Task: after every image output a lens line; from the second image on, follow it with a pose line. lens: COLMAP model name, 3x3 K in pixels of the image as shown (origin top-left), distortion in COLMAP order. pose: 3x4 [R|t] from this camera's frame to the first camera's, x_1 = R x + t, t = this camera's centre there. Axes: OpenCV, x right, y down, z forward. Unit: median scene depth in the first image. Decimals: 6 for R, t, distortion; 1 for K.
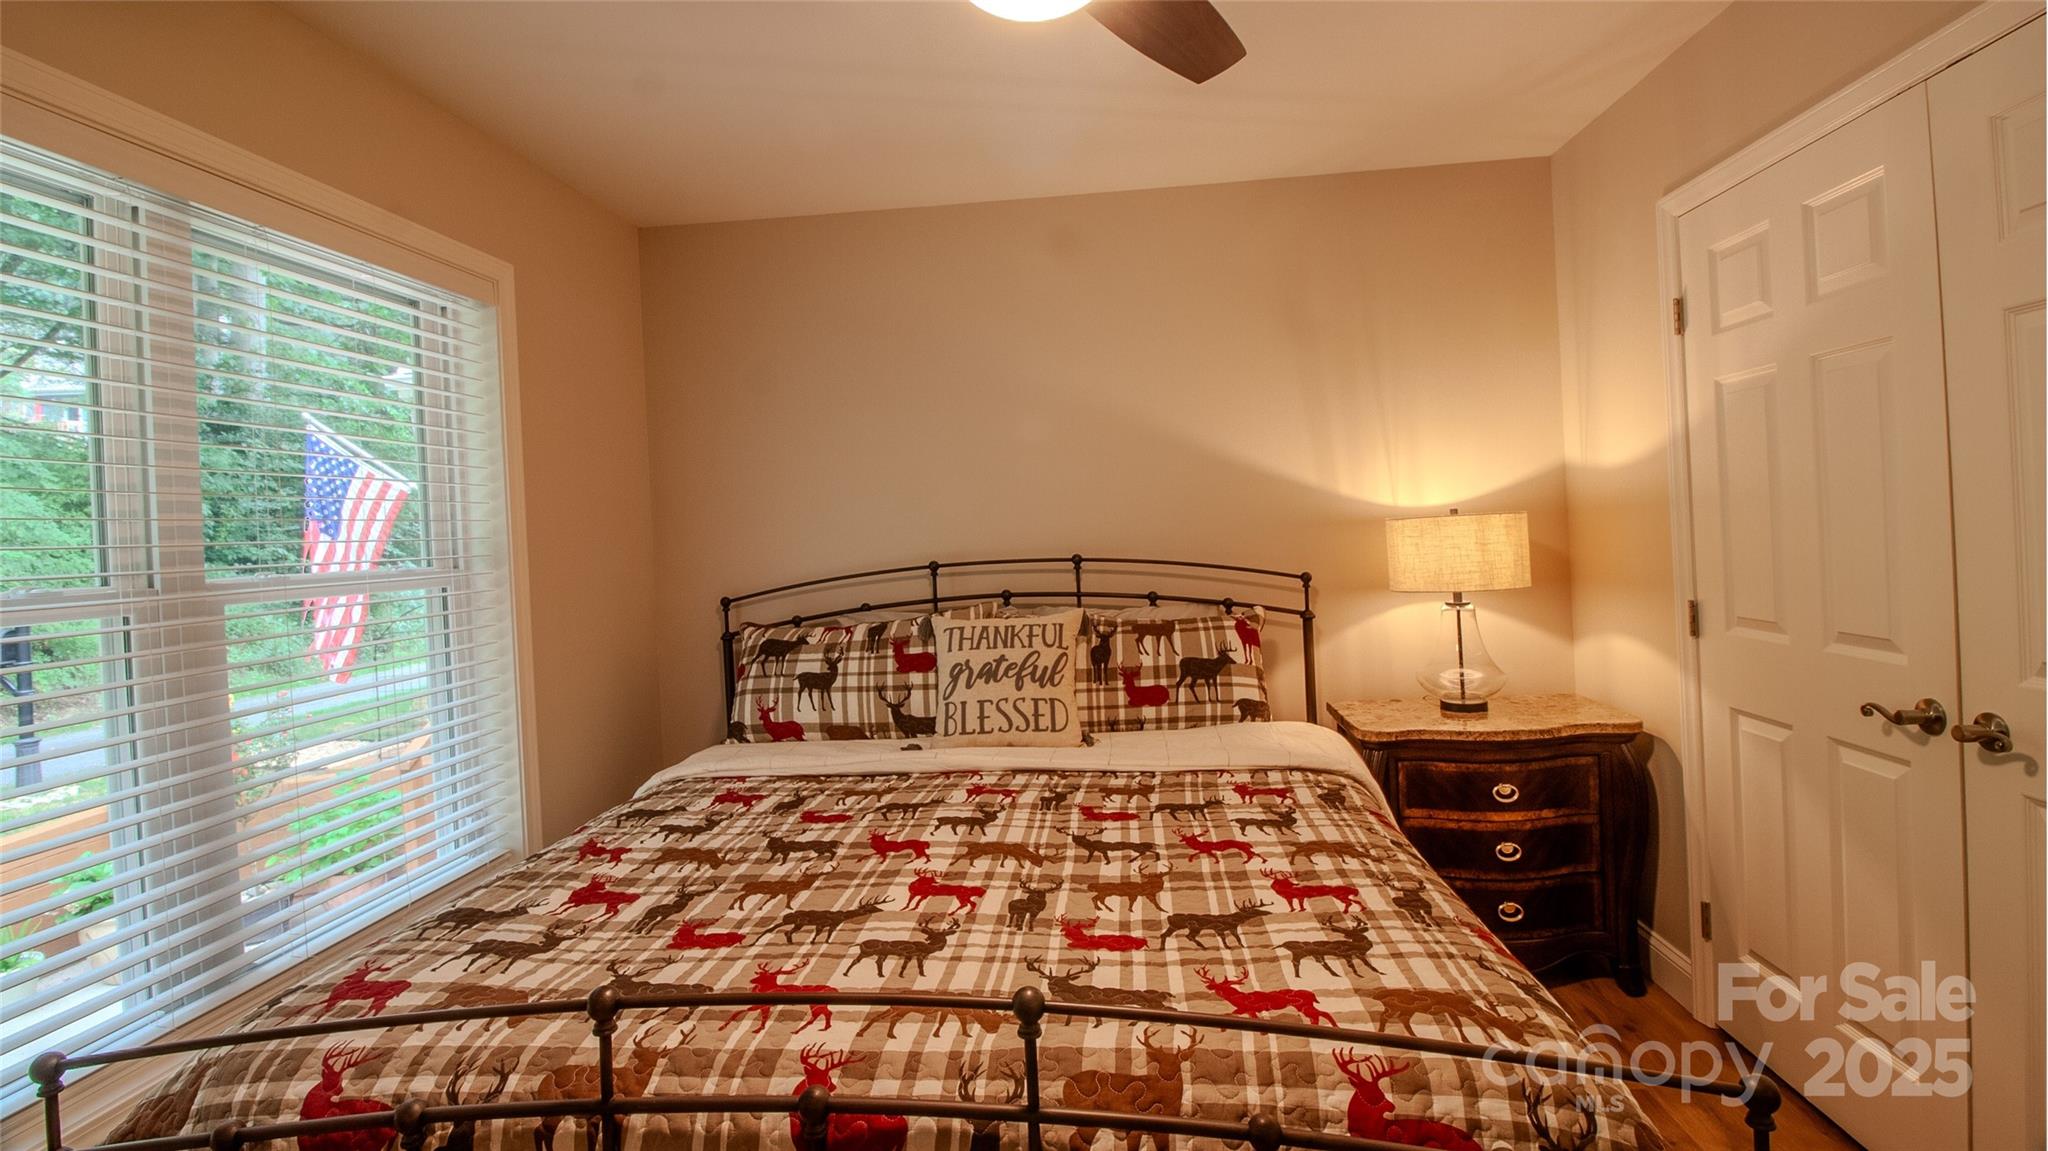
lens RADIAL K [[952.9, 0, 1025.9], [0, 952.9, 547.3], [0, 0, 1]] dist [0.001173, -0.015042]
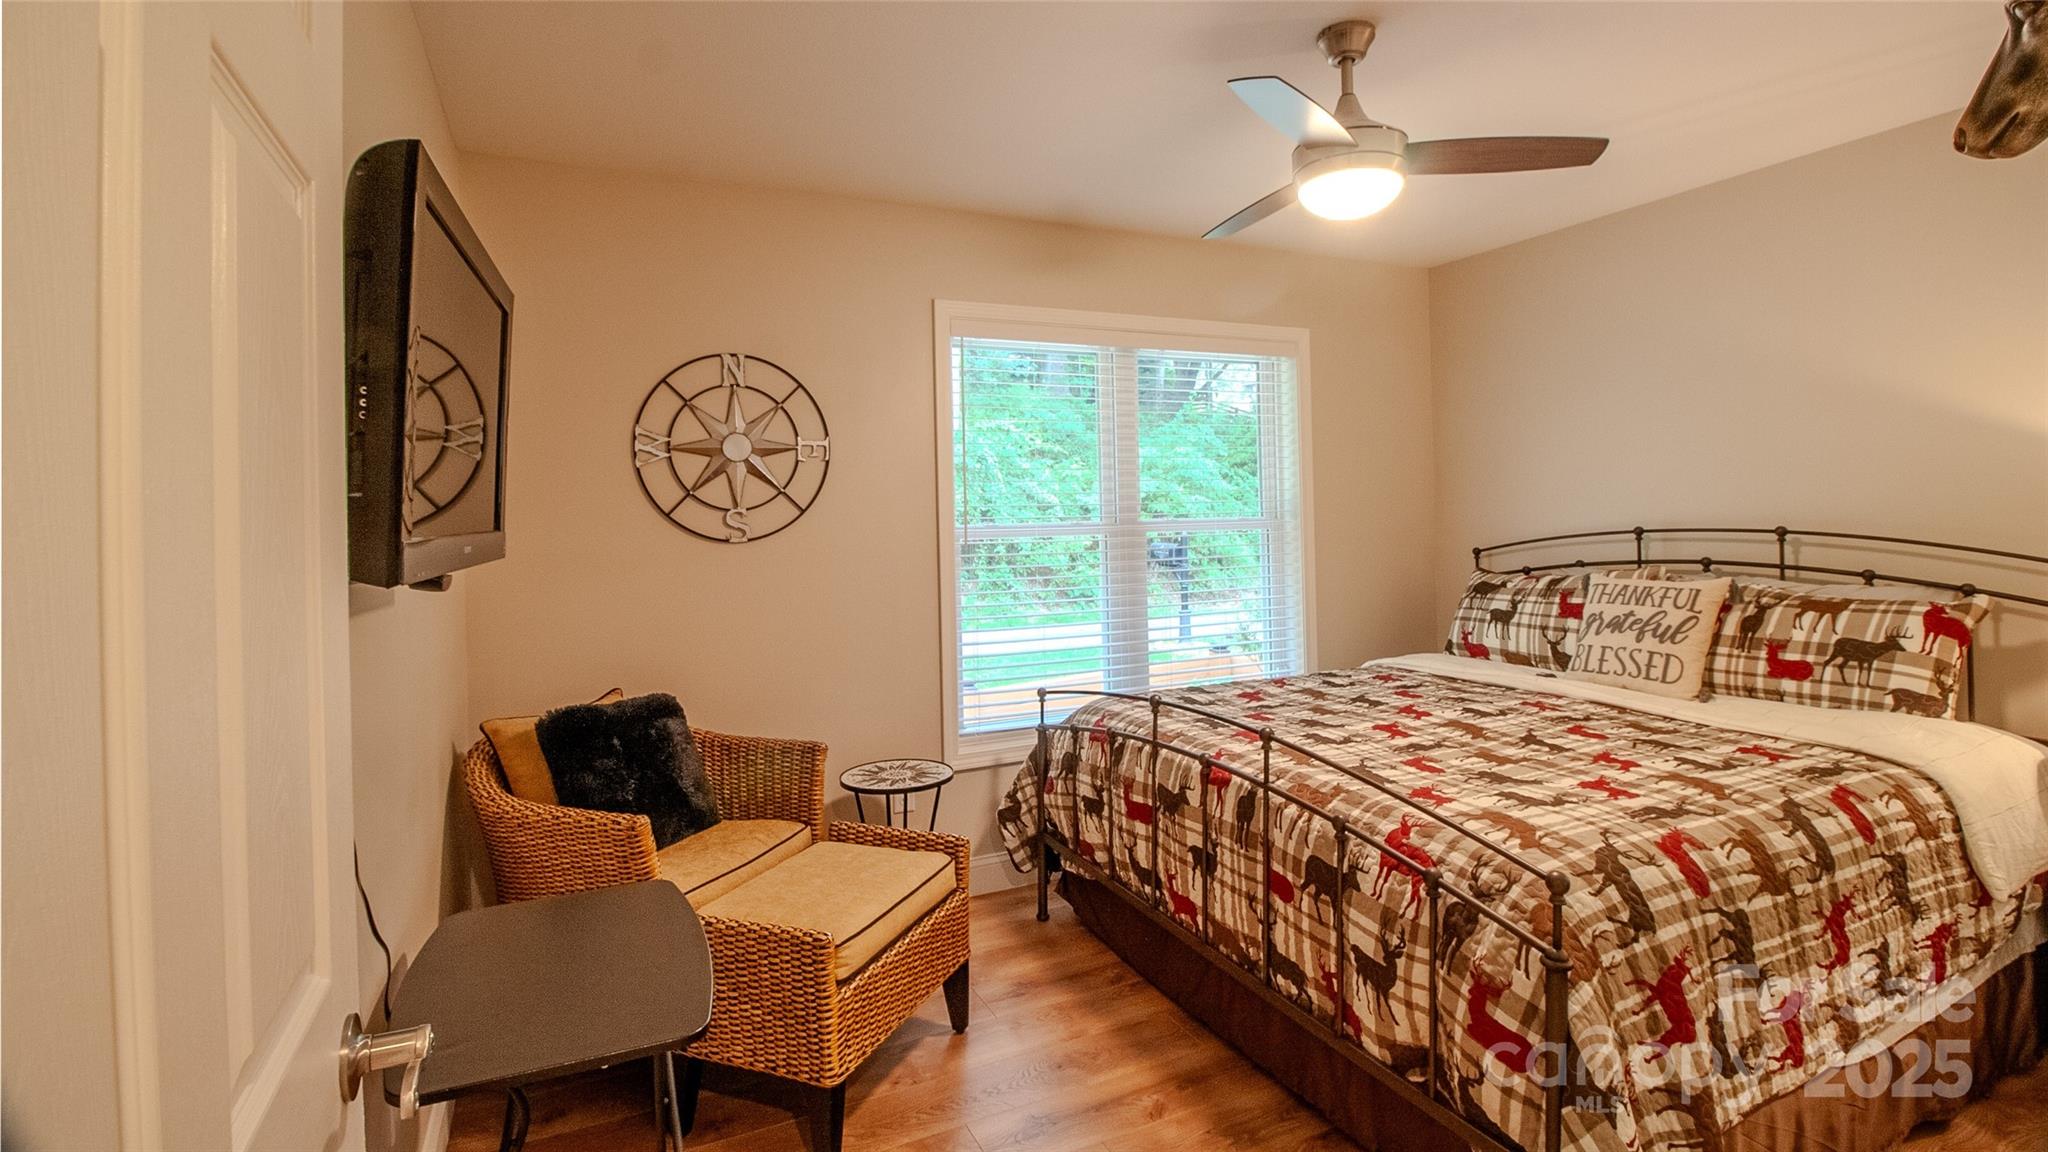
lens RADIAL K [[952.9, 0, 1025.9], [0, 952.9, 547.8], [0, 0, 1]] dist [0.001173, -0.015042]
pose [[0.496294, 0.062682, -0.865889, 0.586648], [-0.013631, 0.997830, 0.064420, -0.025949], [0.868047, -0.020169, 0.496072, -0.195977]]
